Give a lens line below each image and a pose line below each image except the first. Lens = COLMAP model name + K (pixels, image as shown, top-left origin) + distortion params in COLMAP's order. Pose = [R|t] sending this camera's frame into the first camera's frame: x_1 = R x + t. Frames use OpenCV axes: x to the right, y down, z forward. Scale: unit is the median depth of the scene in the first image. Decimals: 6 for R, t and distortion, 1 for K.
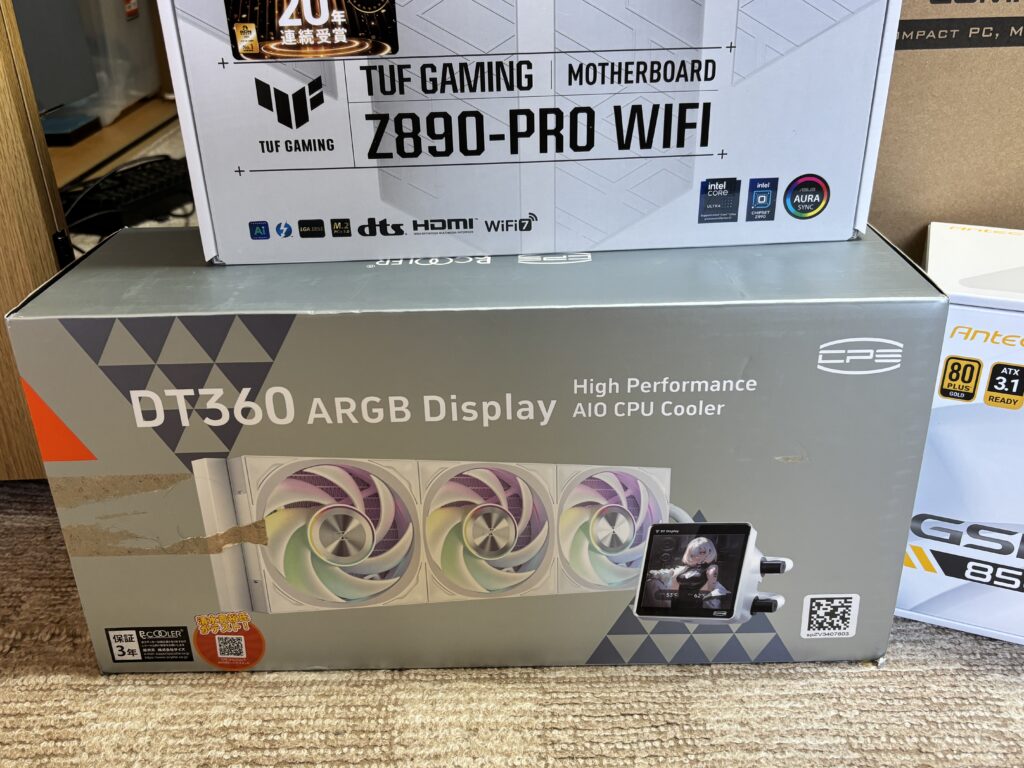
lens RADIAL K [[919.7, 0, 511.3], [0, 919.7, 379.6], [0, 0, 1]] dist [0.049674, -0.105207]
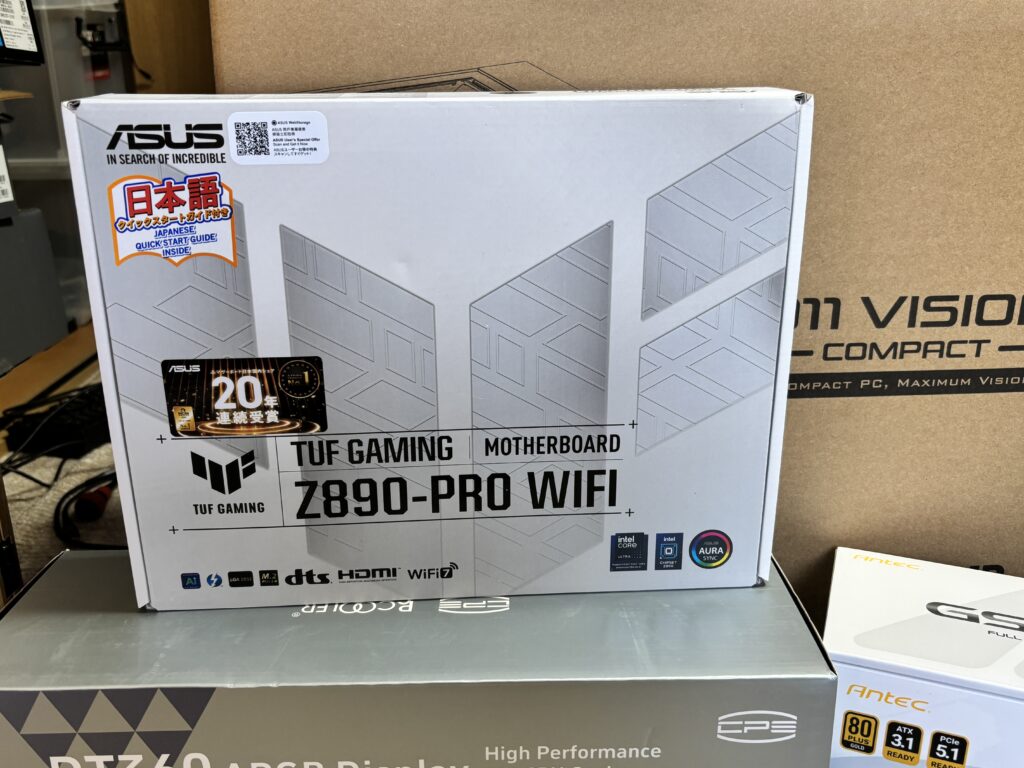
lens RADIAL K [[919.7, 0, 516.4], [0, 919.7, 383.7], [0, 0, 1]] dist [0.049674, -0.105207]
pose [[0.999573, 0.012132, 0.026593, 0.067748], [-0.008249, 0.989895, -0.141560, -0.246342], [-0.028041, 0.141280, 0.989572, -0.079818]]
